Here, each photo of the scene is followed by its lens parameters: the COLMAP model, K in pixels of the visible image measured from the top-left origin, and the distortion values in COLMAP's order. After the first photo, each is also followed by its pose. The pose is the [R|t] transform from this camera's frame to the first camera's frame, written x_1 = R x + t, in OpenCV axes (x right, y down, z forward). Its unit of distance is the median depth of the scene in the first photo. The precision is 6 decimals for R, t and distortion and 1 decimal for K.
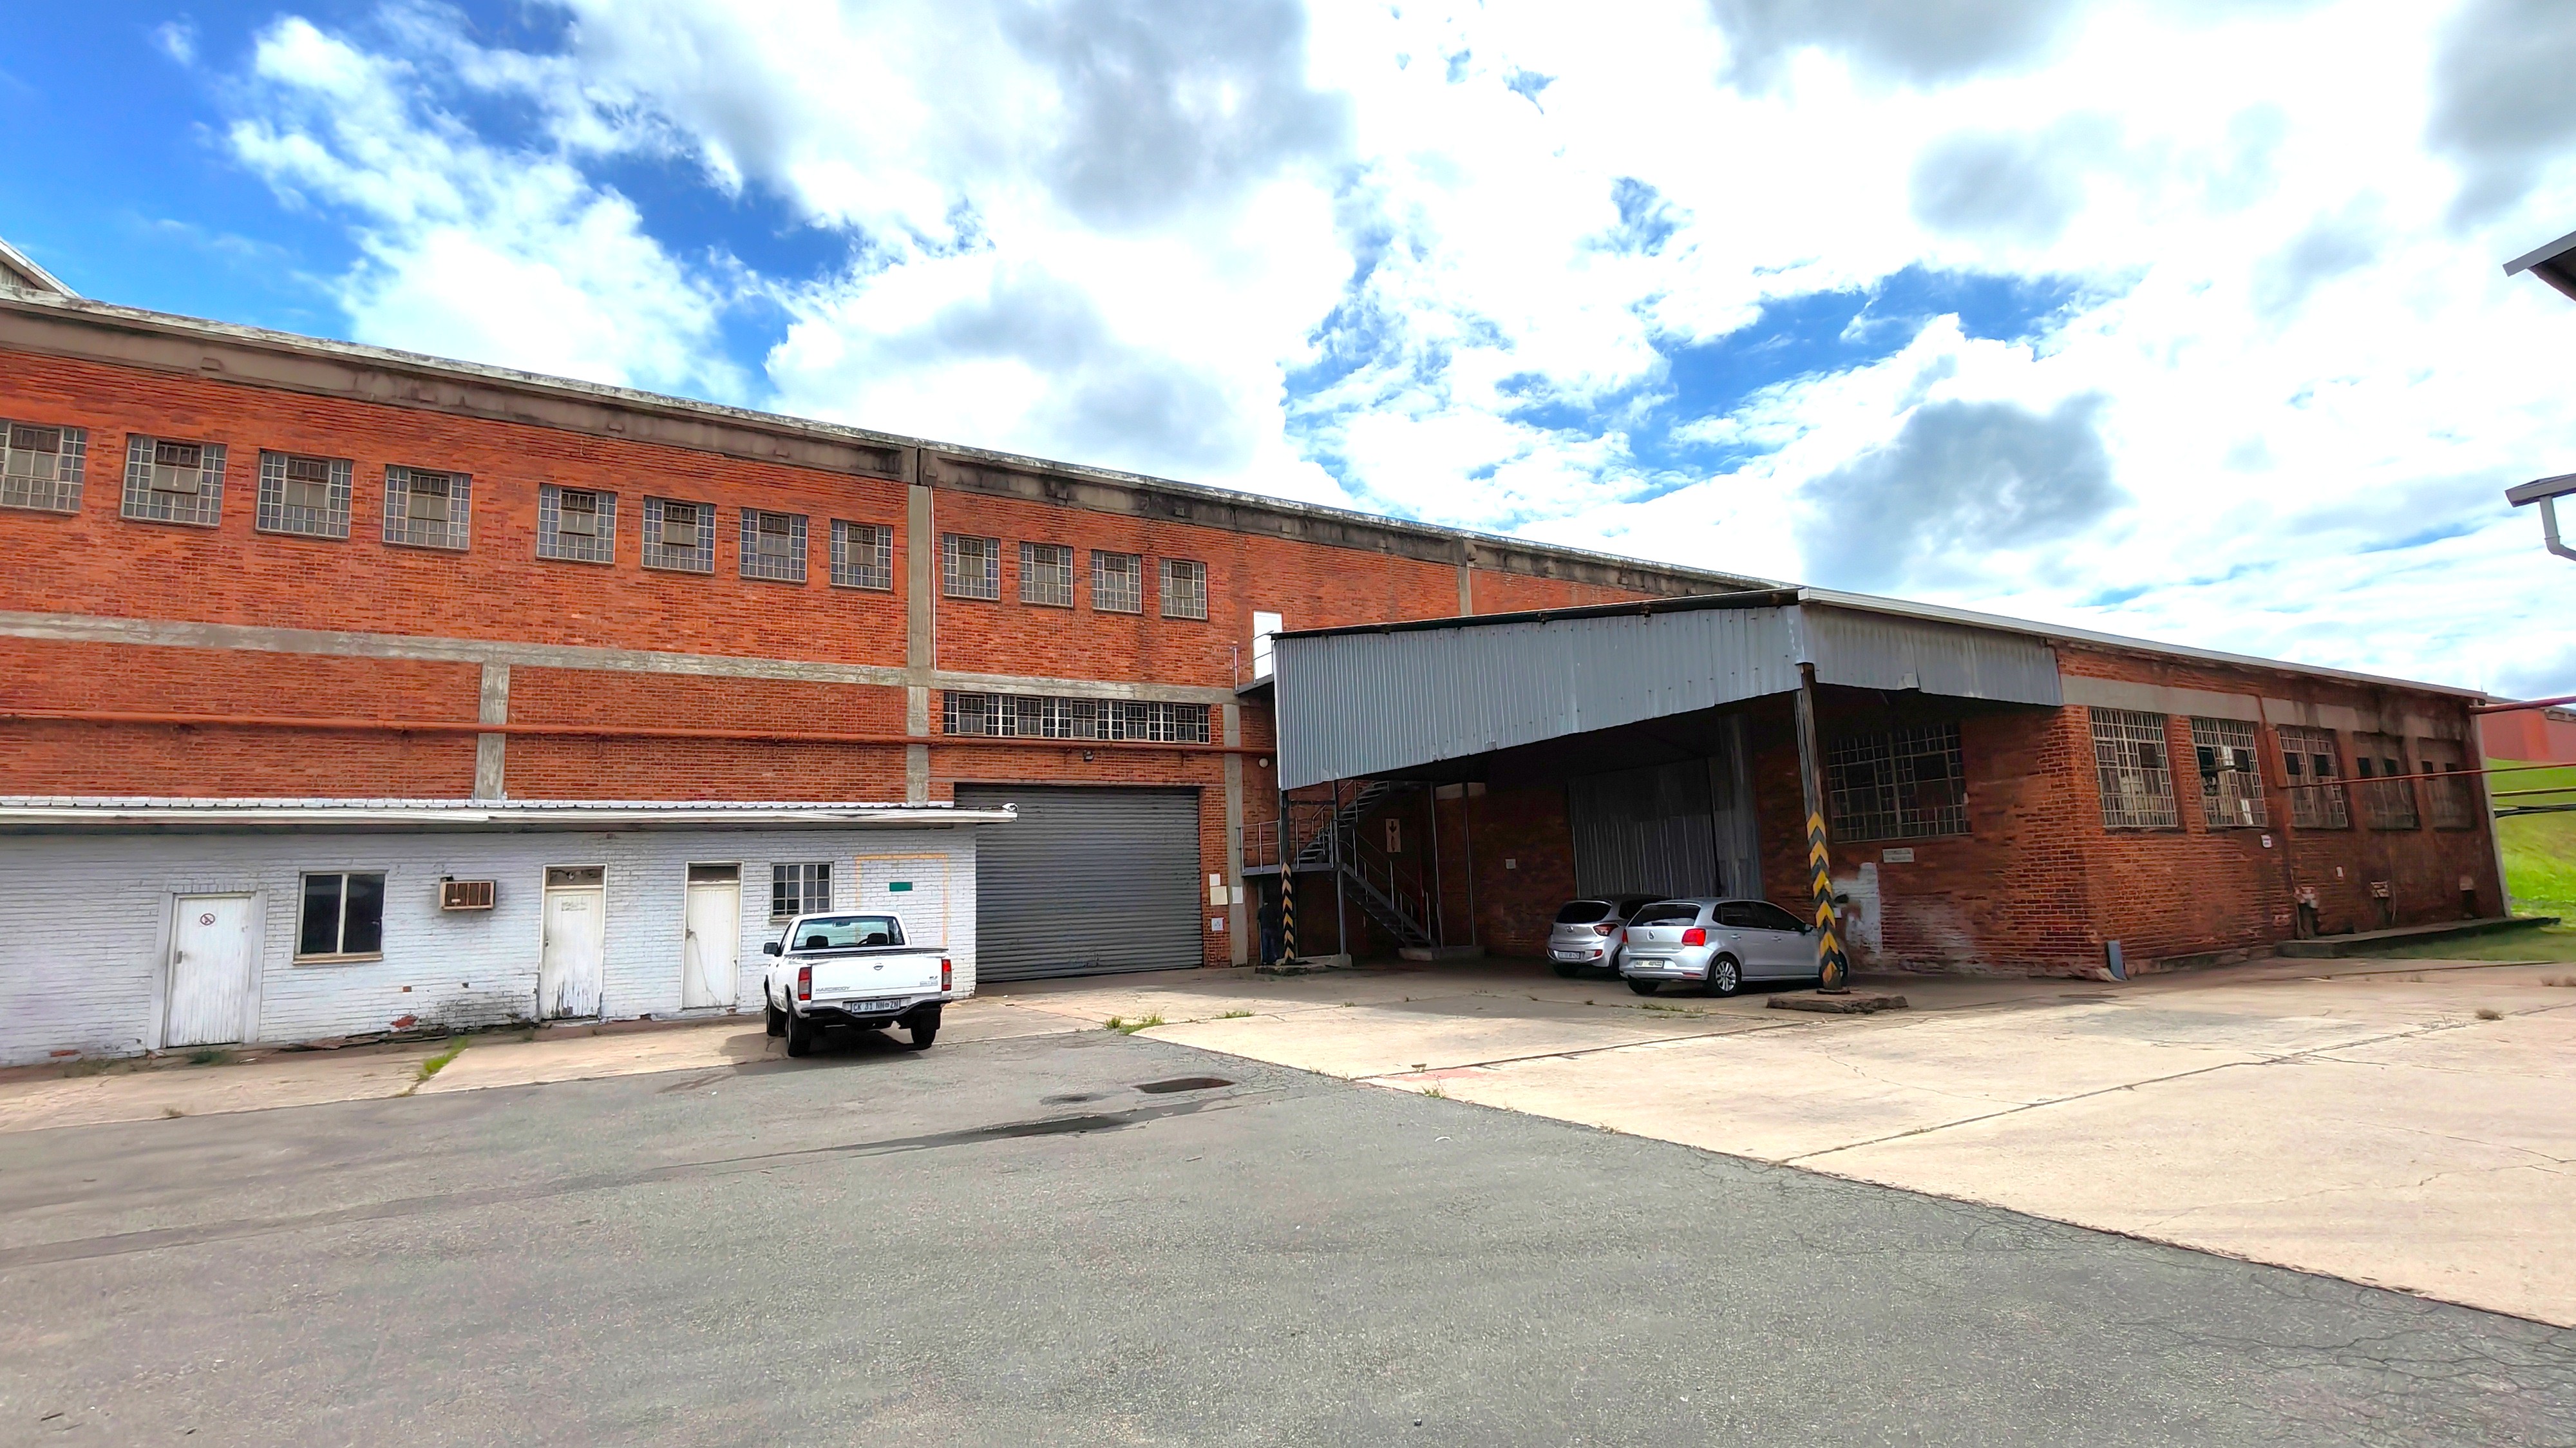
lens RADIAL K [[1179.9, 0, 1304.2], [0, 1179.9, 721.9], [0, 0, 1]] dist [0.001392, -0.001992]
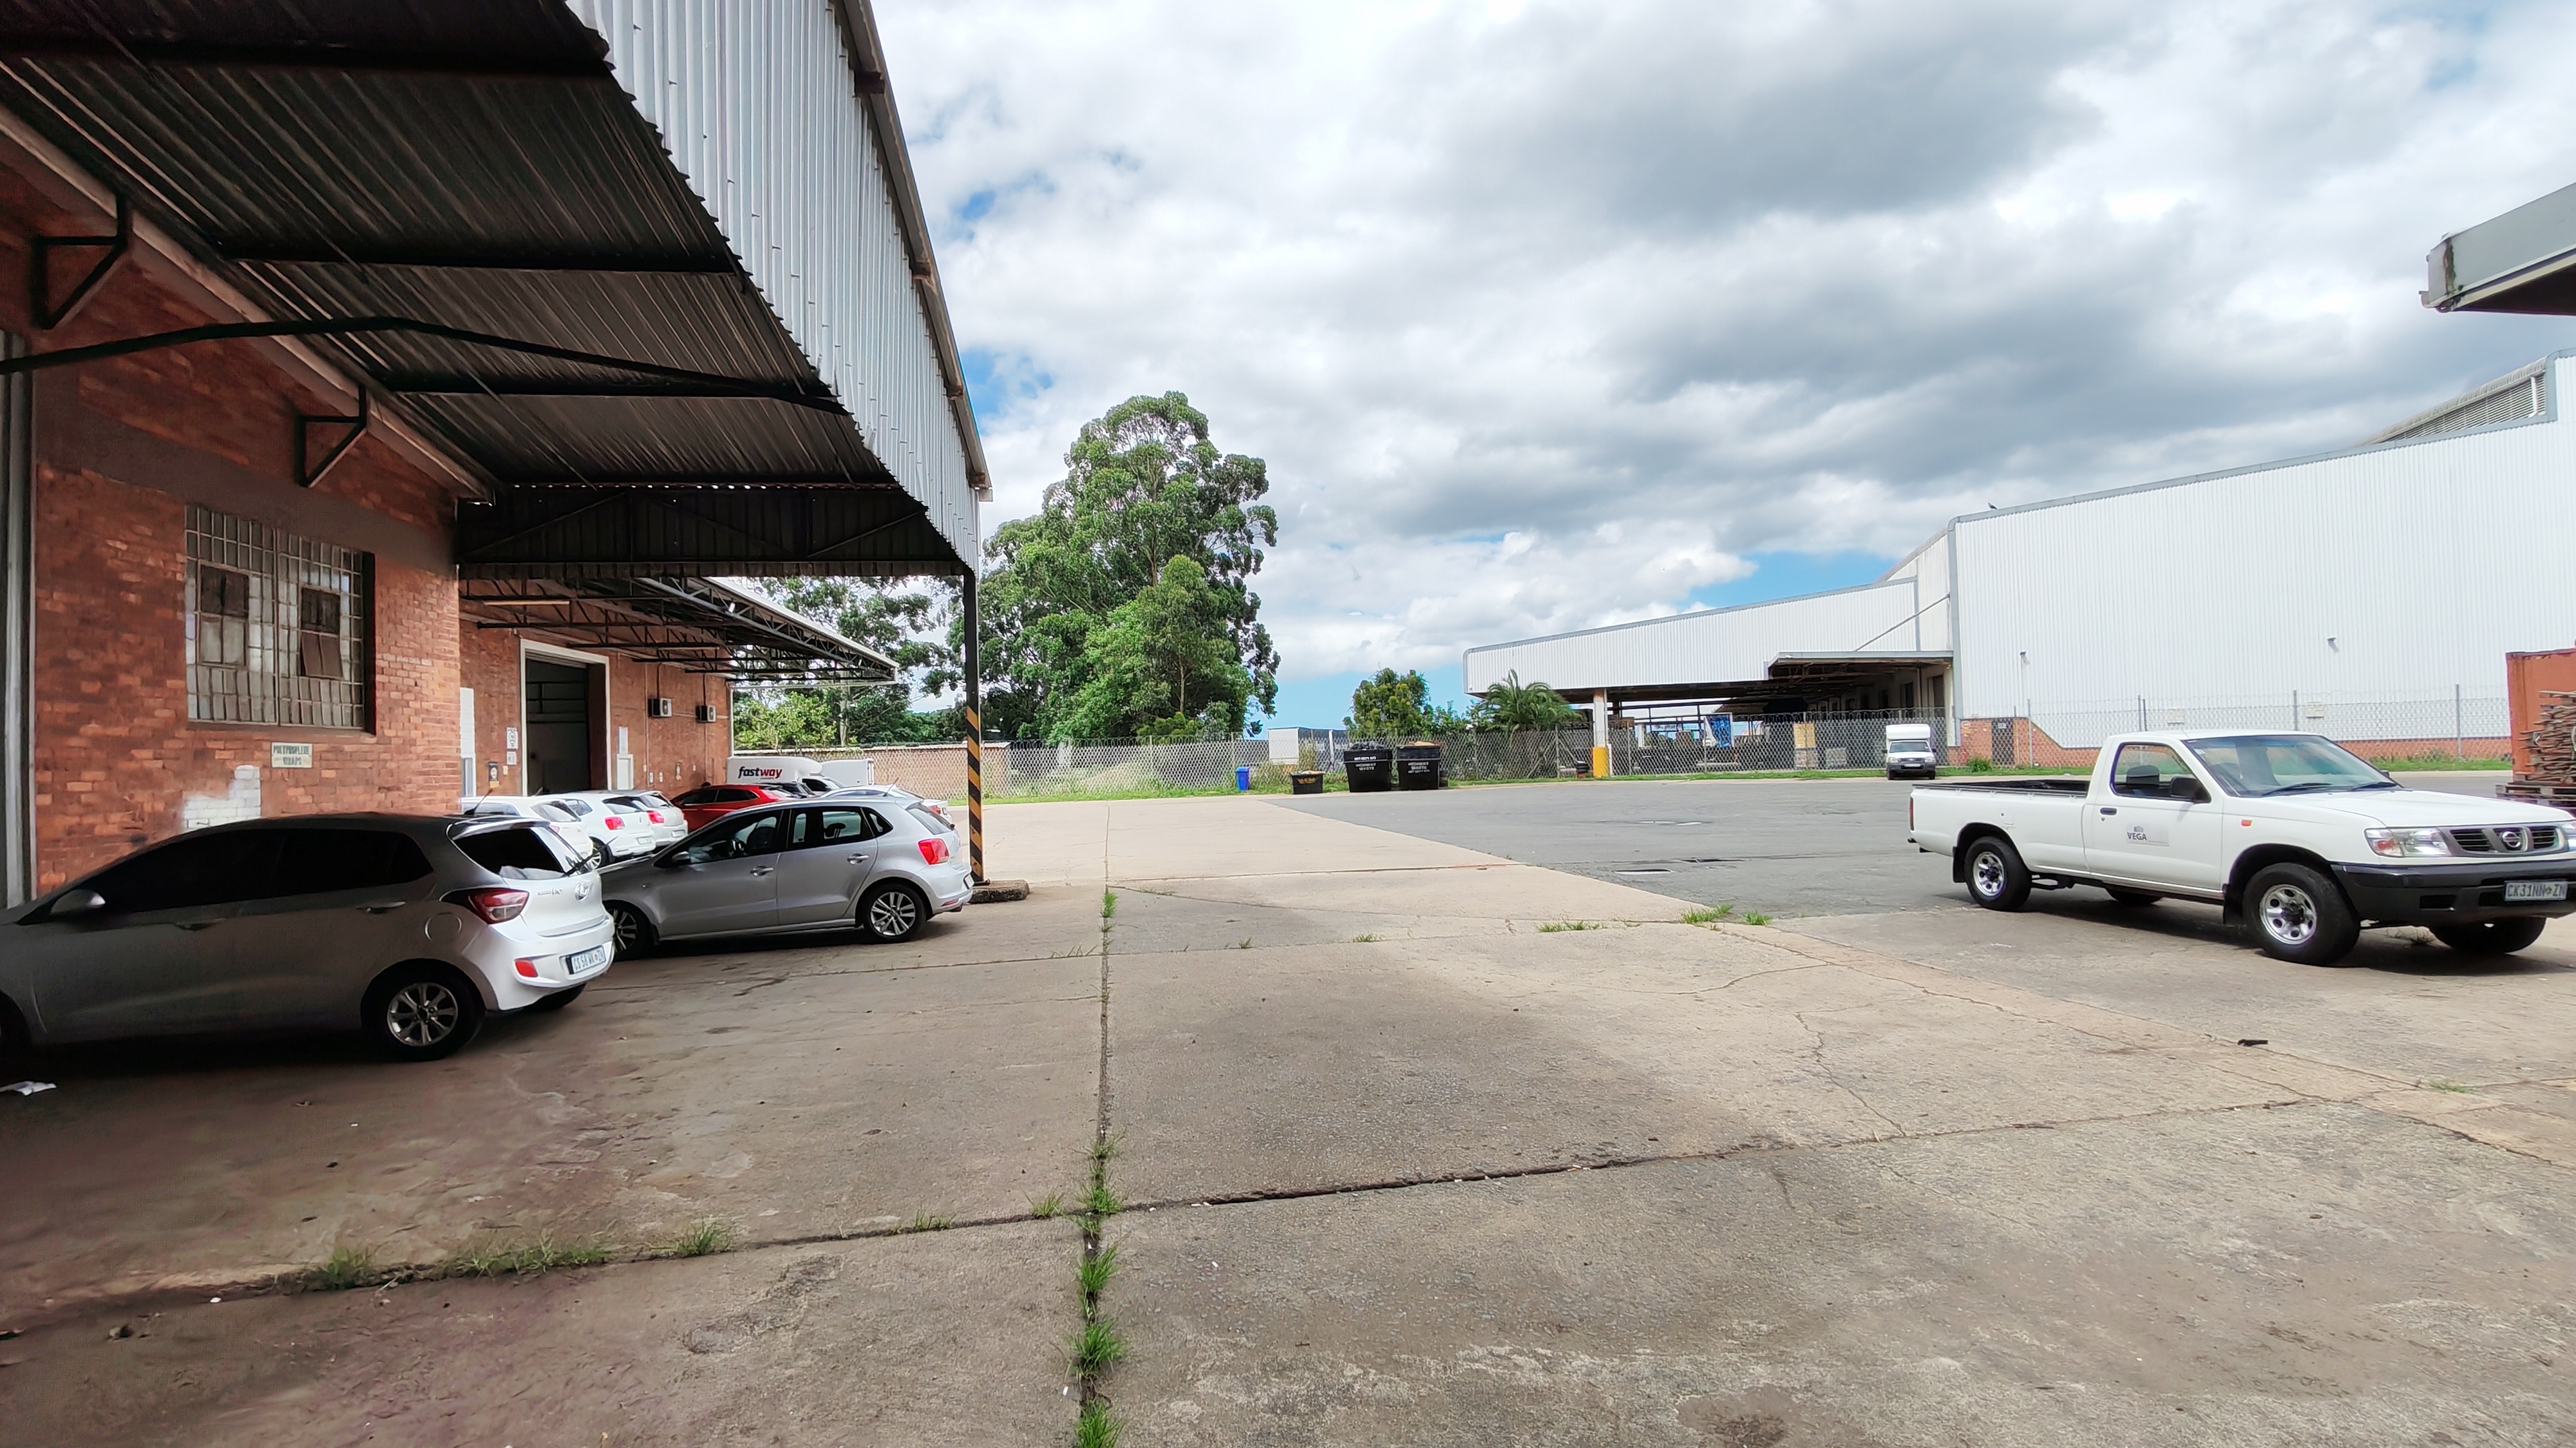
lens RADIAL K [[1179.9, 0, 1284.4], [0, 1179.9, 742.4], [0, 0, 1]] dist [0.001392, -0.001992]
pose [[-0.923054, 0.070239, 0.378204, -0.118365], [0.005985, 0.985691, -0.168454, 0.180678], [-0.384625, -0.153229, -0.910266, 1.176718]]
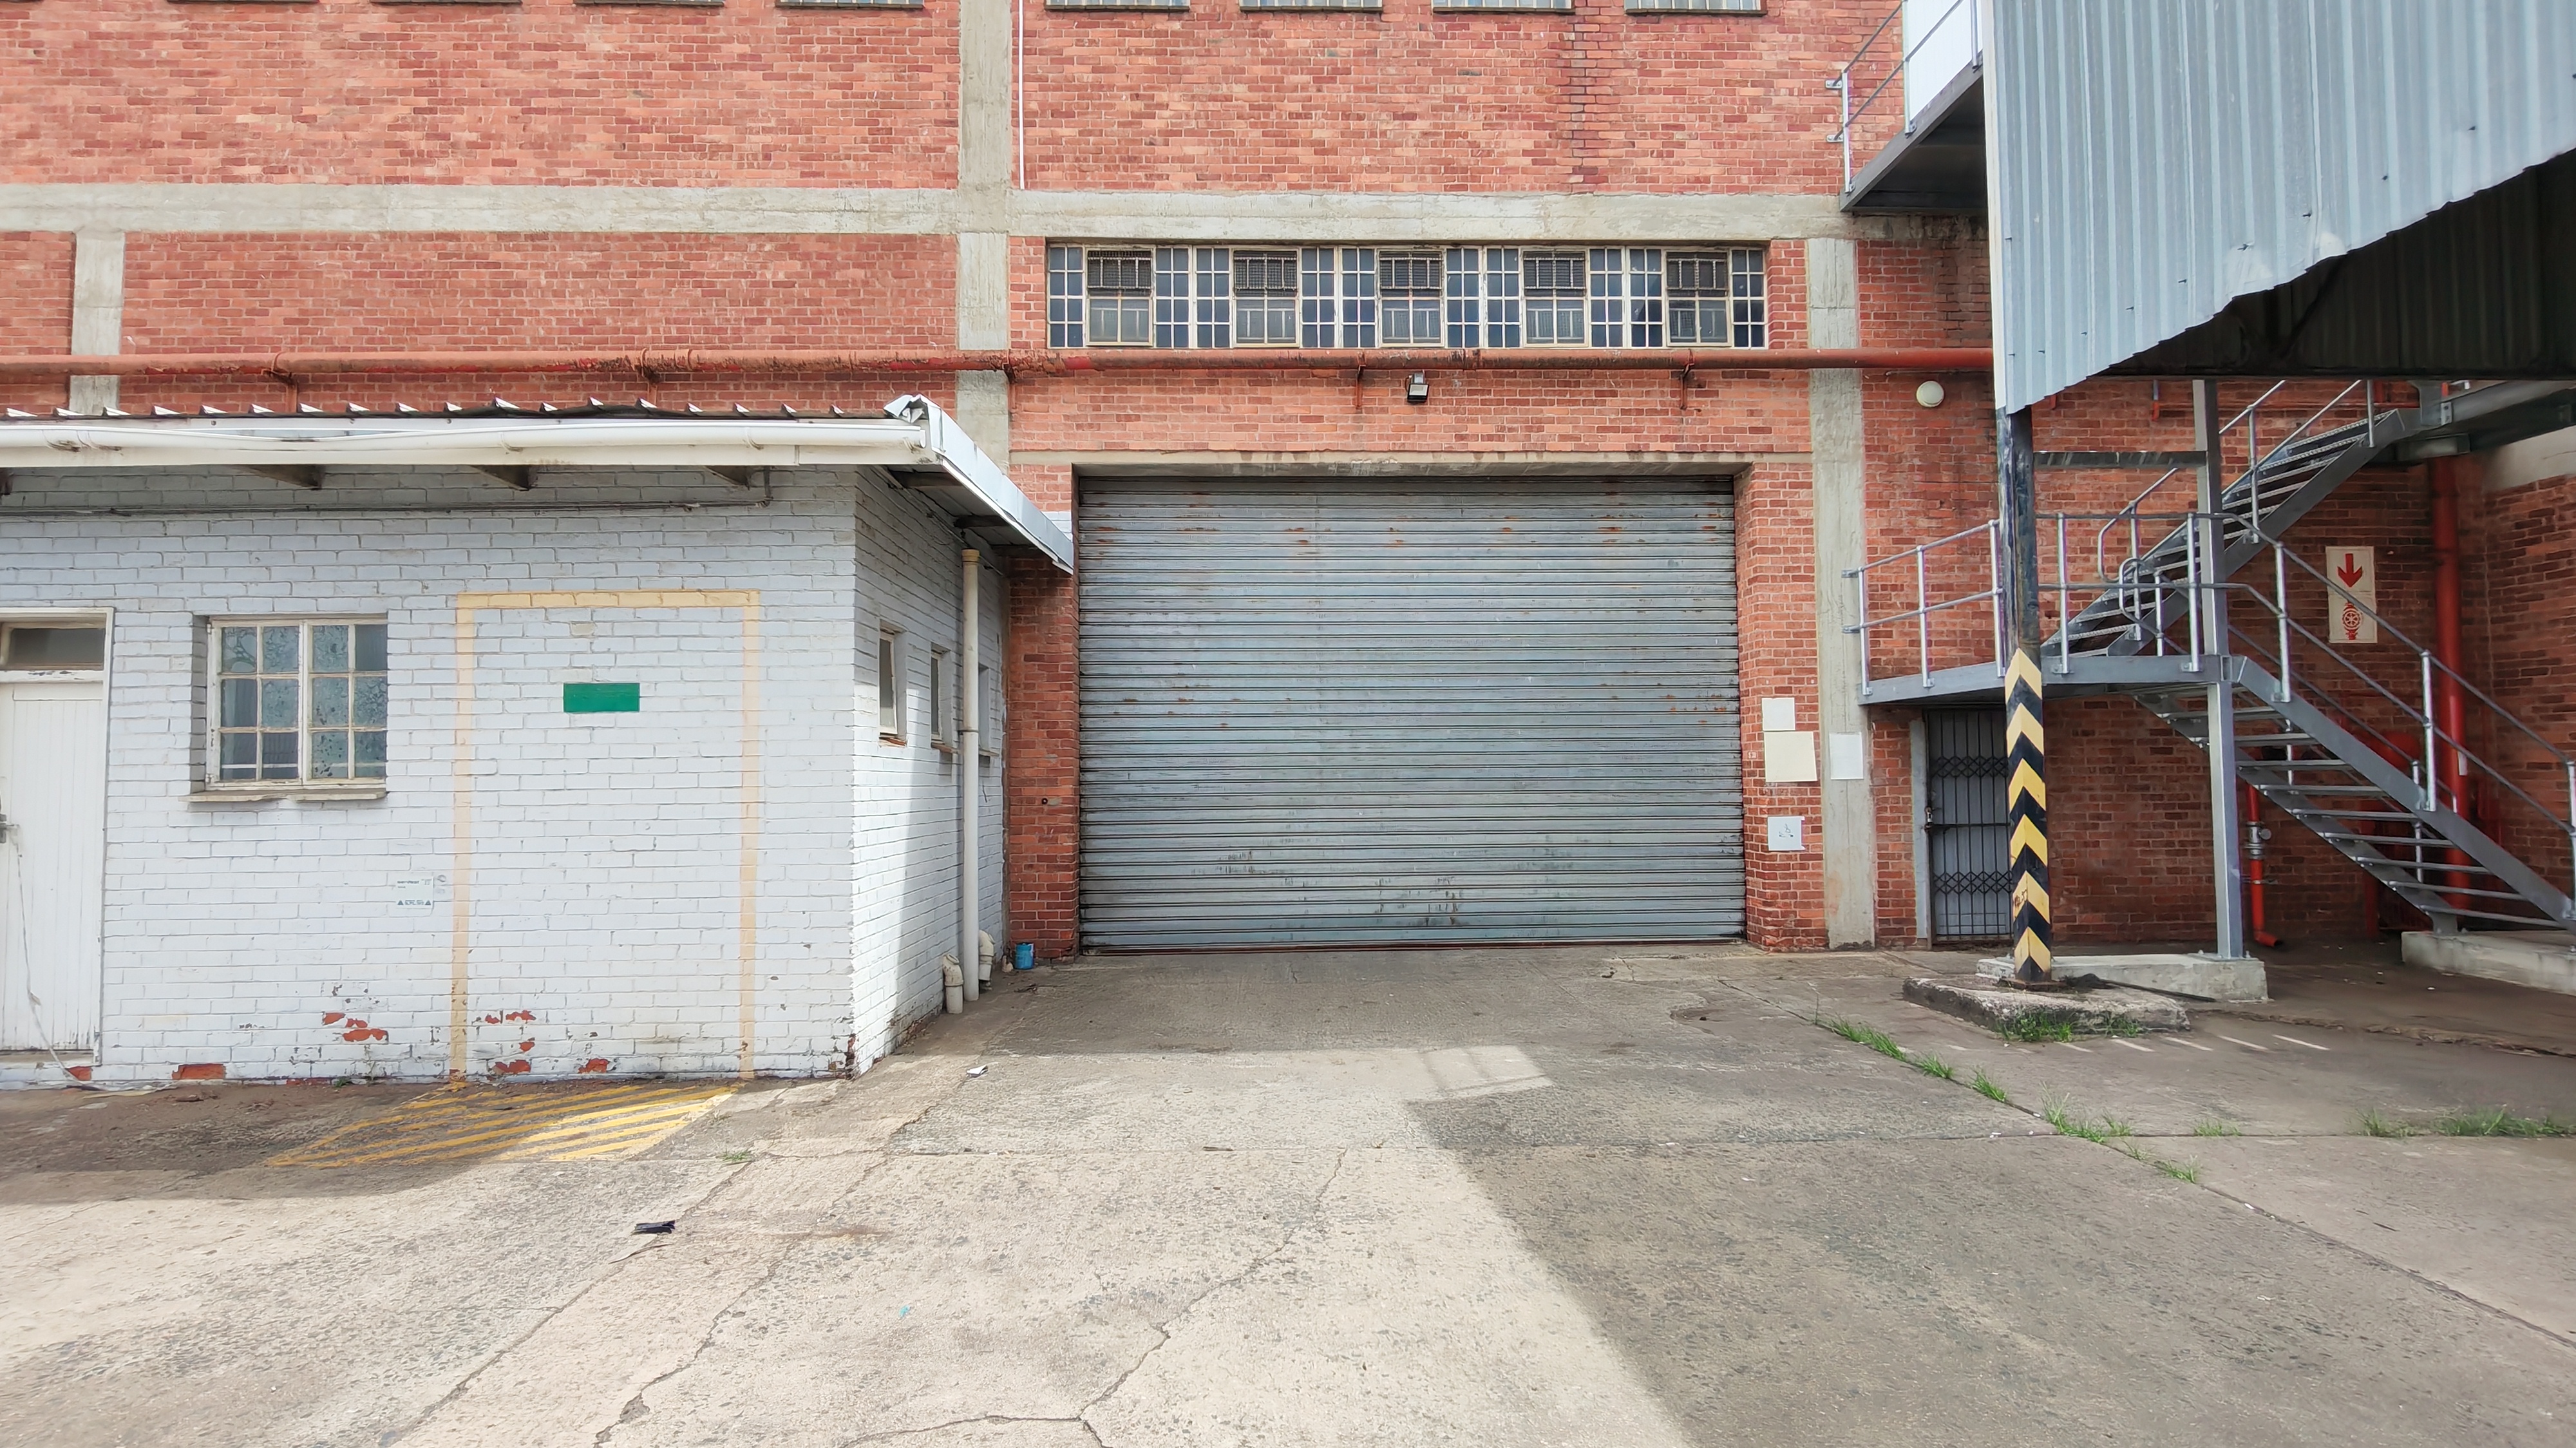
lens RADIAL K [[1179.9, 0, 1289.7], [0, 1179.9, 731.7], [0, 0, 1]] dist [0.001392, -0.001992]
pose [[0.875247, 0.010325, -0.483566, -0.038232], [0.050020, 0.992479, 0.111727, 0.110892], [0.481083, -0.121977, 0.868148, 0.739308]]
